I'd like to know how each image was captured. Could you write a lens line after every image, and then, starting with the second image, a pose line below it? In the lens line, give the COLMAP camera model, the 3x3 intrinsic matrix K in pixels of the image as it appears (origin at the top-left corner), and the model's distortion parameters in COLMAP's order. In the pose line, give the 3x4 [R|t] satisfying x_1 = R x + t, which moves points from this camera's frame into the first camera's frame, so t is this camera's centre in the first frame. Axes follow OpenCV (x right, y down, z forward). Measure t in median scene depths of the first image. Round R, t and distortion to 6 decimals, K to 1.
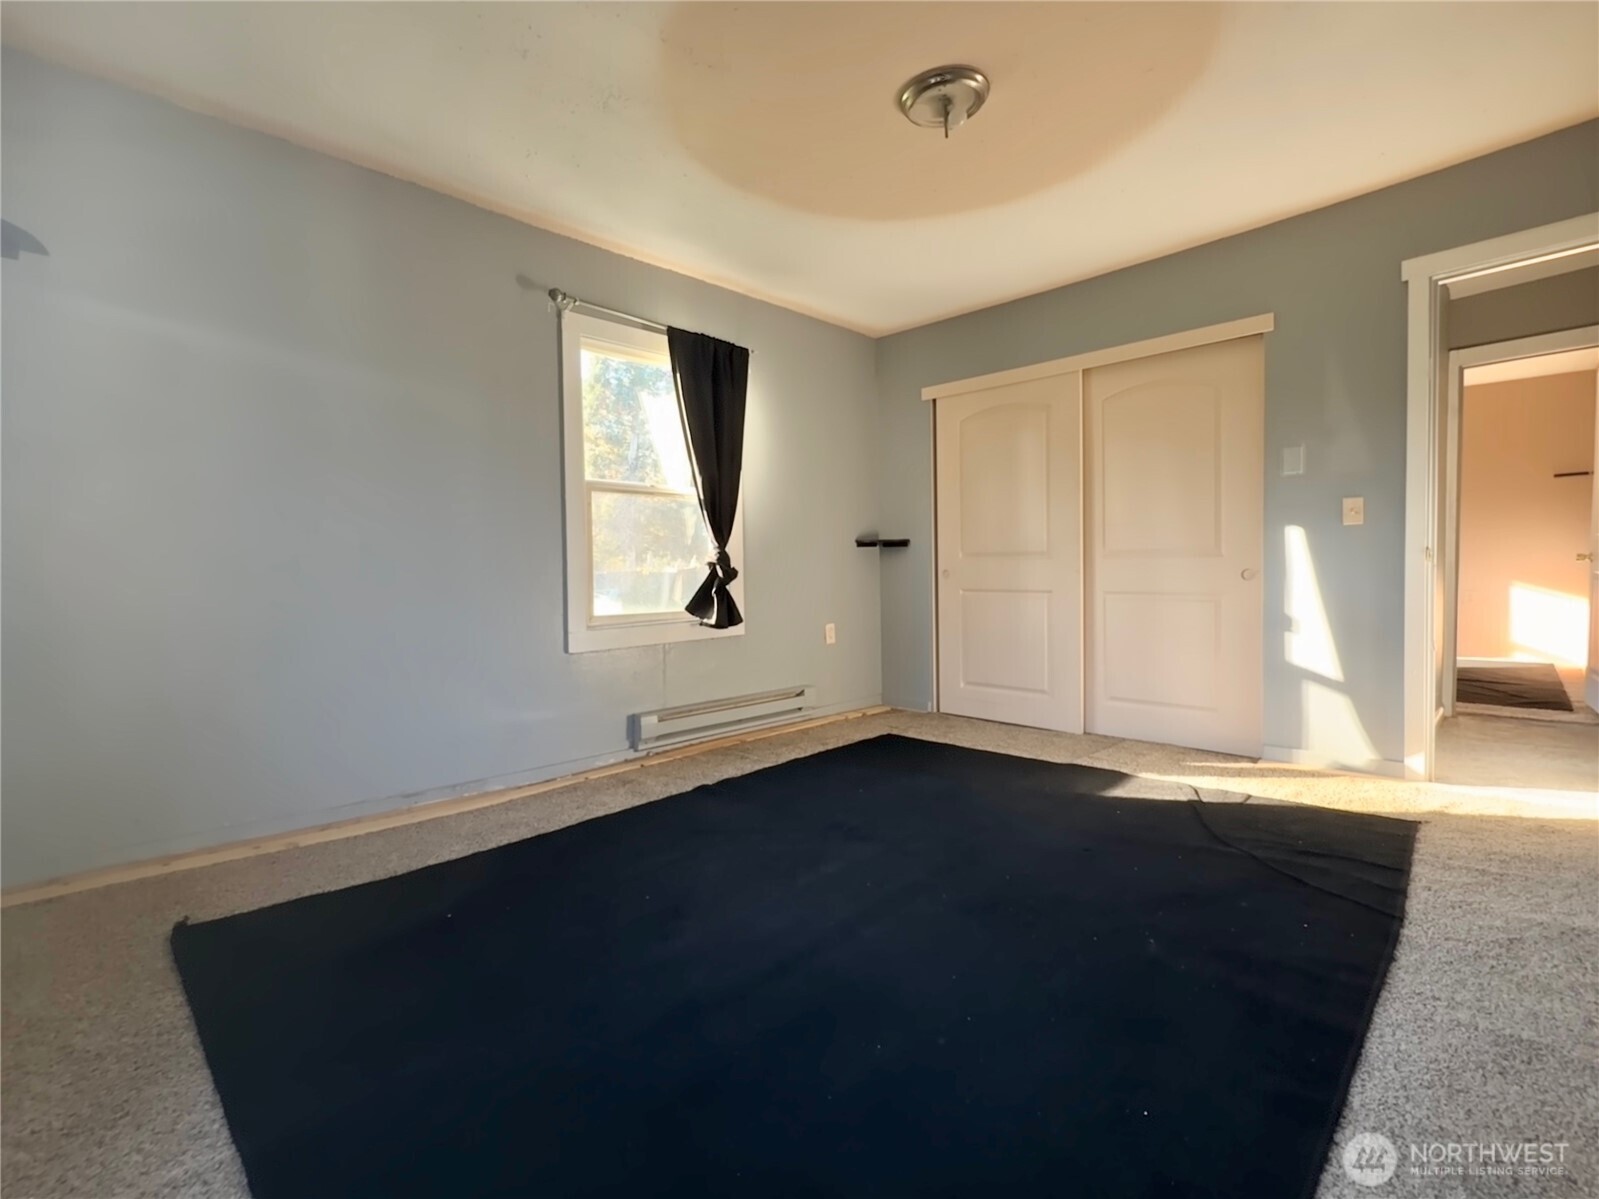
lens RADIAL K [[709.7, 0, 804.8], [0, 709.7, 584.5], [0, 0, 1]] dist [-0.000130, -0.000004]
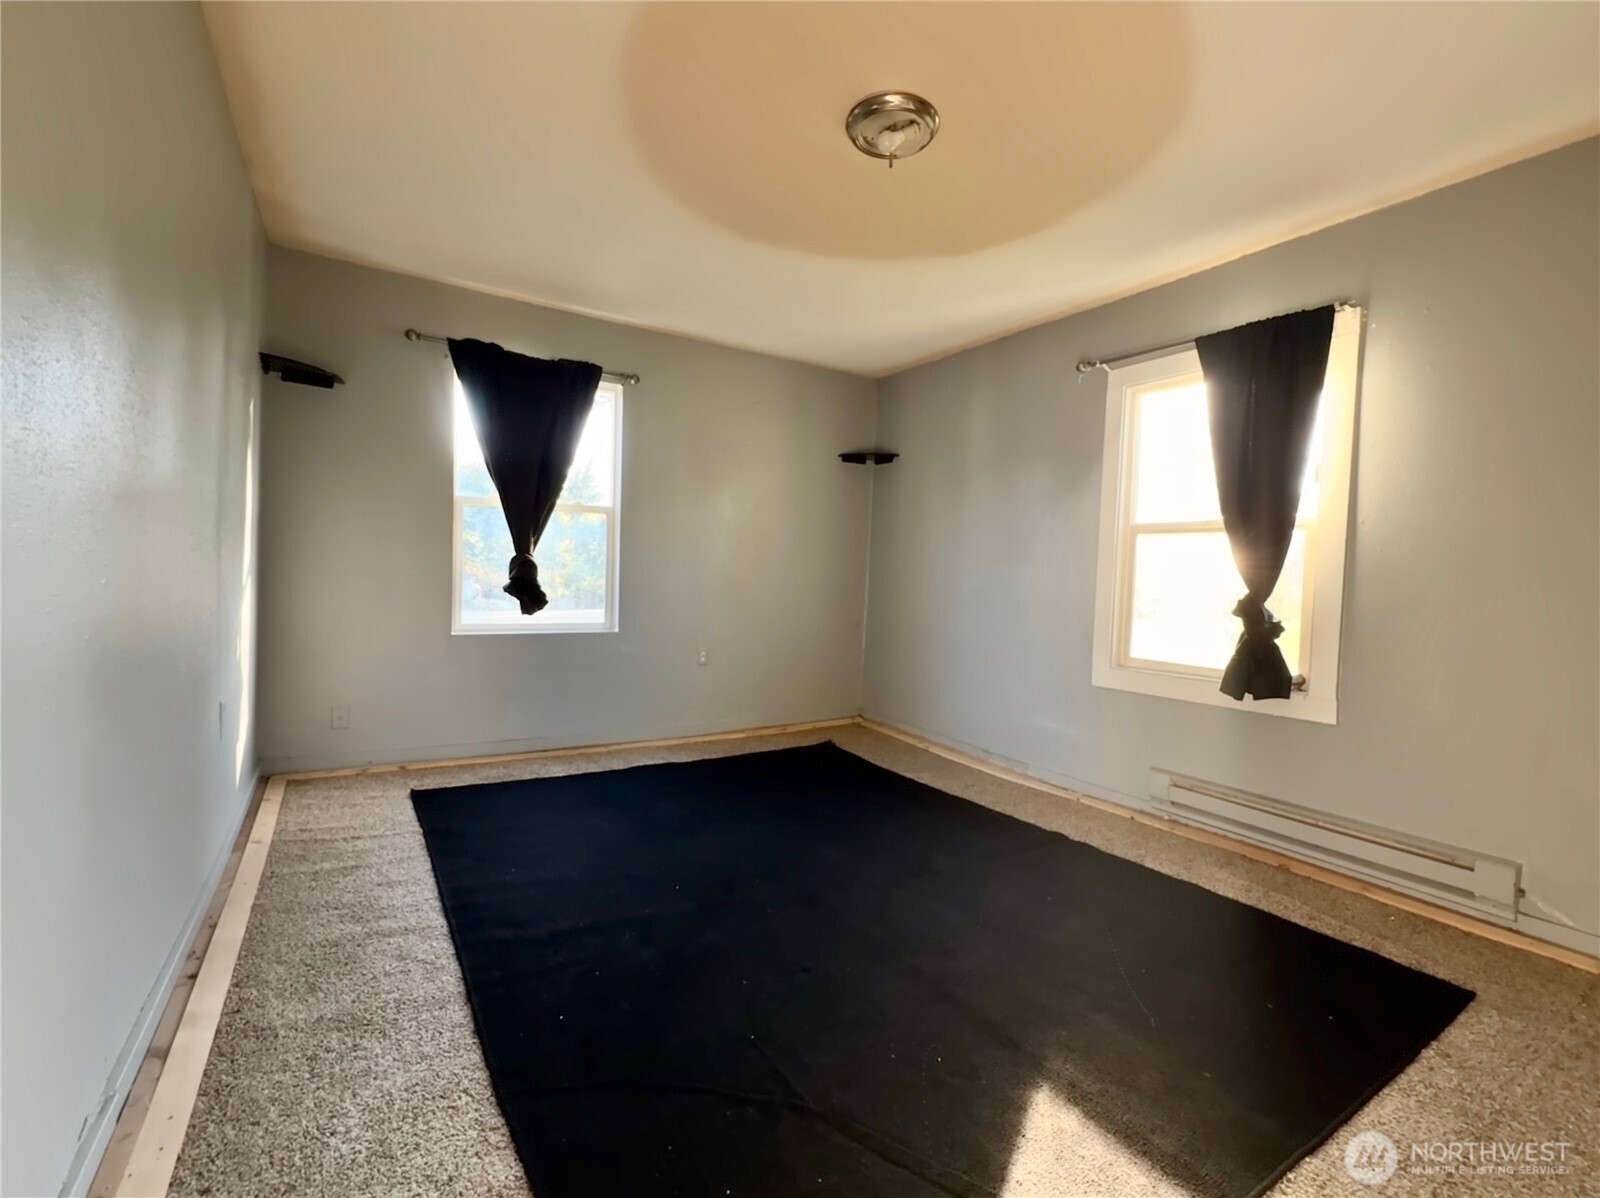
lens RADIAL K [[638.2, 0, 796.3], [0, 638.2, 597.8], [0, 0, 1]] dist [0.001107, -0.000068]
pose [[-0.182147, 0.026651, -0.982910, 0.723420], [-0.066425, 0.997015, 0.039343, -0.045661], [0.981025, 0.072456, -0.179833, 0.724572]]
